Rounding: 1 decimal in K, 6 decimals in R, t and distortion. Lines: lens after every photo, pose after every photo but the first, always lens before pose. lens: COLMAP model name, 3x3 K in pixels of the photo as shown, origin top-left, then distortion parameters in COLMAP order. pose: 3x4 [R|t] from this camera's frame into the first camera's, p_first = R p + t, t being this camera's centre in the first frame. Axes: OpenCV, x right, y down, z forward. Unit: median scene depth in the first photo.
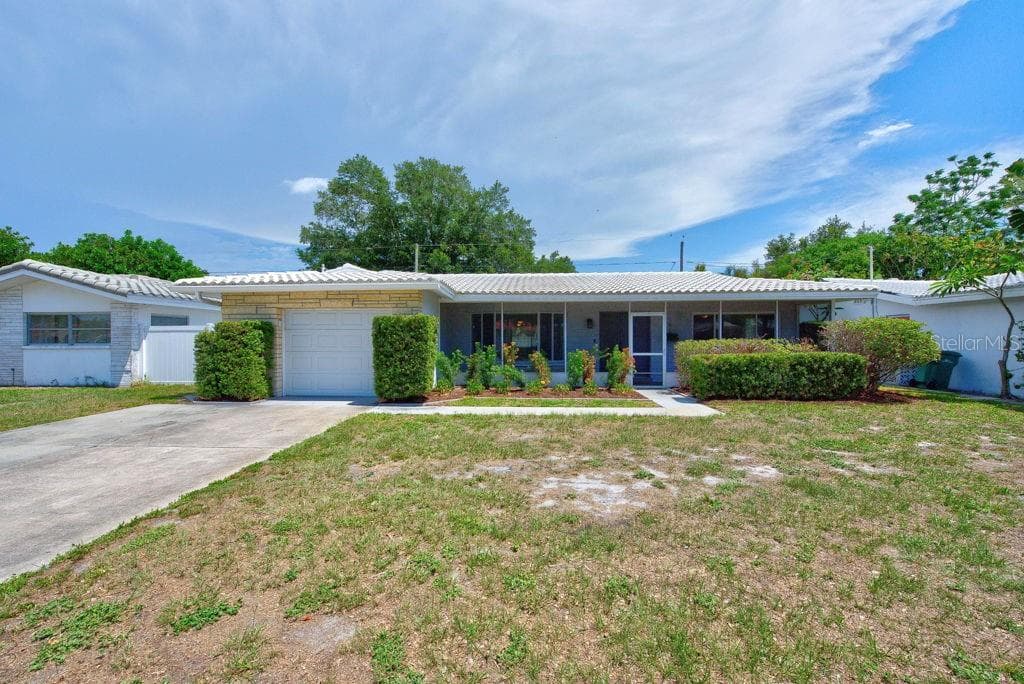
lens RADIAL K [[411.4, 0, 507.7], [0, 411.4, 340.9], [0, 0, 1]] dist [0.003370, -0.003027]
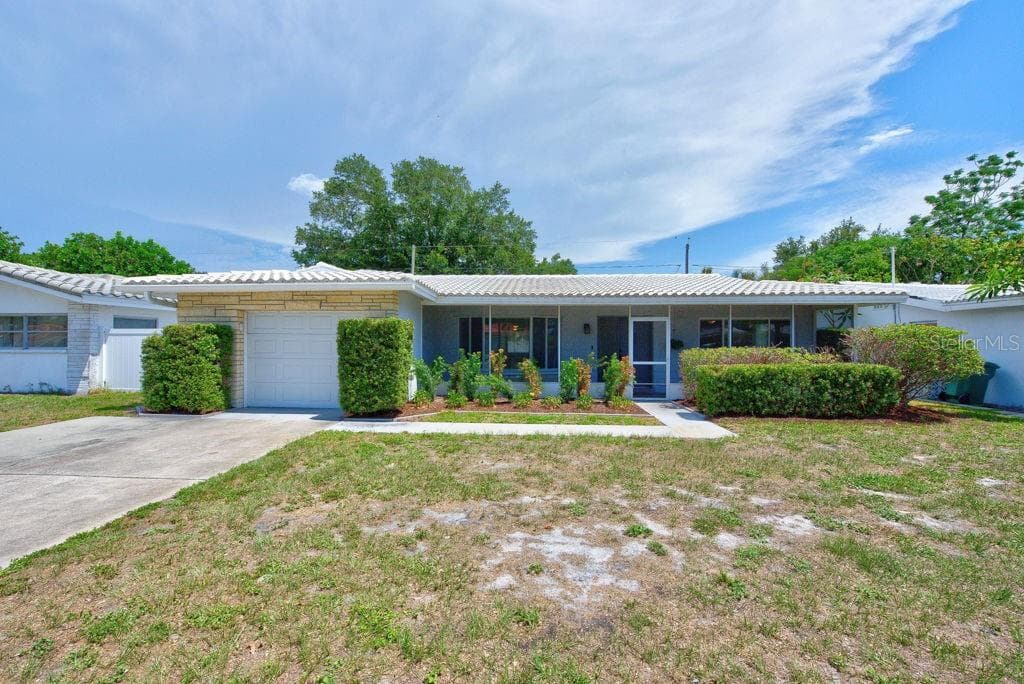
lens RADIAL K [[411.4, 0, 507.7], [0, 411.4, 340.9], [0, 0, 1]] dist [0.003370, -0.003027]
pose [[0.999930, 0.006381, -0.010005, 0.038382], [-0.006472, 0.999938, -0.009079, -0.006993], [0.009946, 0.009143, 0.999909, 0.094131]]
